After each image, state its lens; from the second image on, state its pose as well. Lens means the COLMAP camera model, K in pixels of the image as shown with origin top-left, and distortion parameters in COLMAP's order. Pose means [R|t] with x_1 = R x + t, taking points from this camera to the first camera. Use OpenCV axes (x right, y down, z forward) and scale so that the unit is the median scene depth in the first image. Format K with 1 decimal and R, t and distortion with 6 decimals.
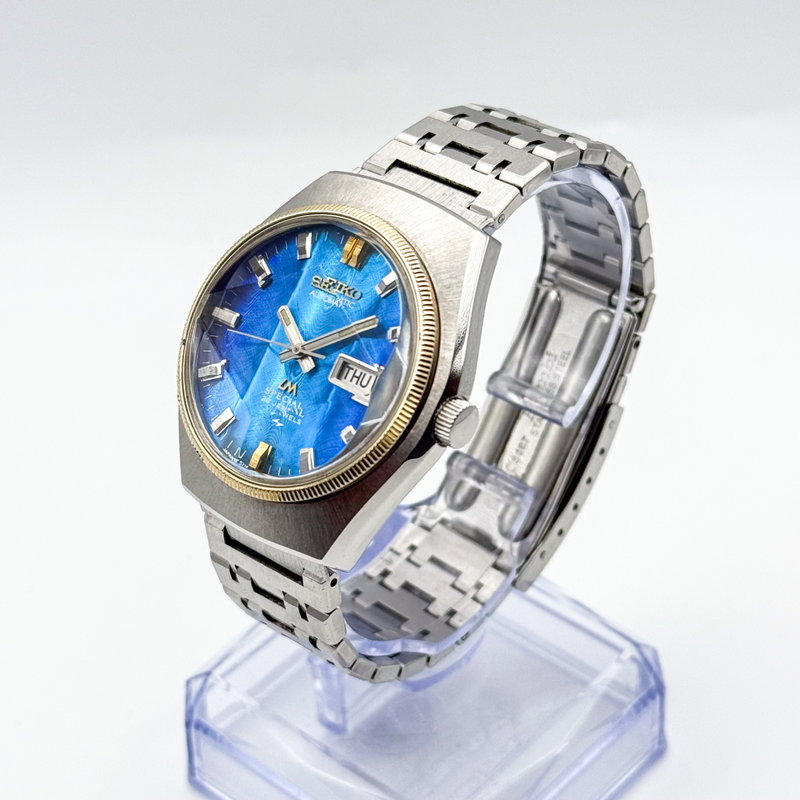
lens RADIAL K [[2116.7, 0, 400.0], [0, 2116.7, 400.0], [0, 0, 1]] dist [-0.076817, 0.184546]
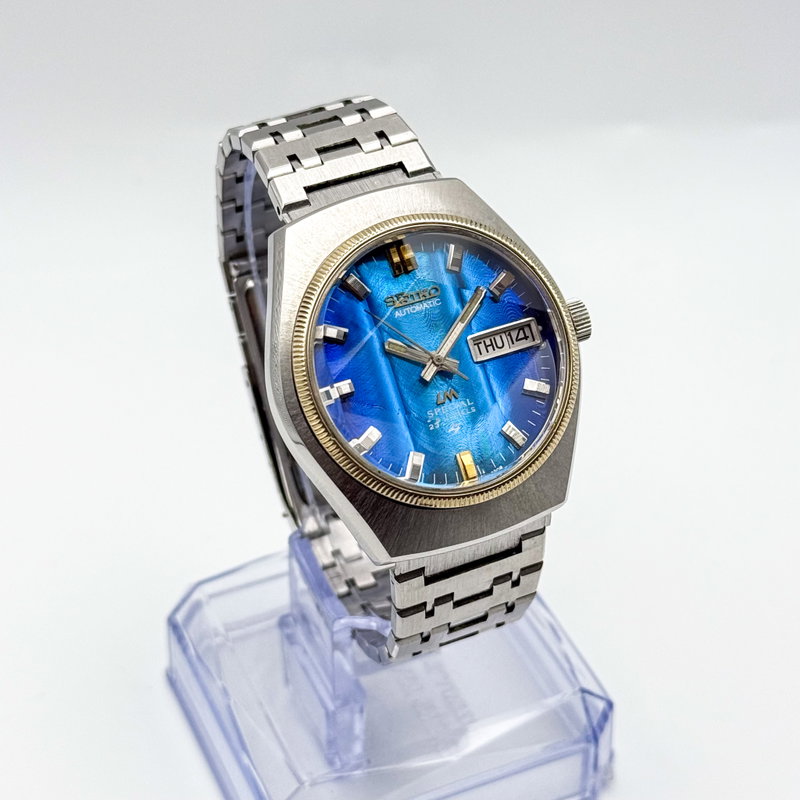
lens RADIAL K [[2031.4, 0, 400.0], [0, 2031.4, 400.0], [0, 0, 1]] dist [0.097728, 0.179175]
pose [[0.432851, -0.543573, 0.719145, -0.734968], [0.546925, 0.792505, 0.269831, -0.269325], [-0.716599, 0.276522, 0.640330, 0.365819]]
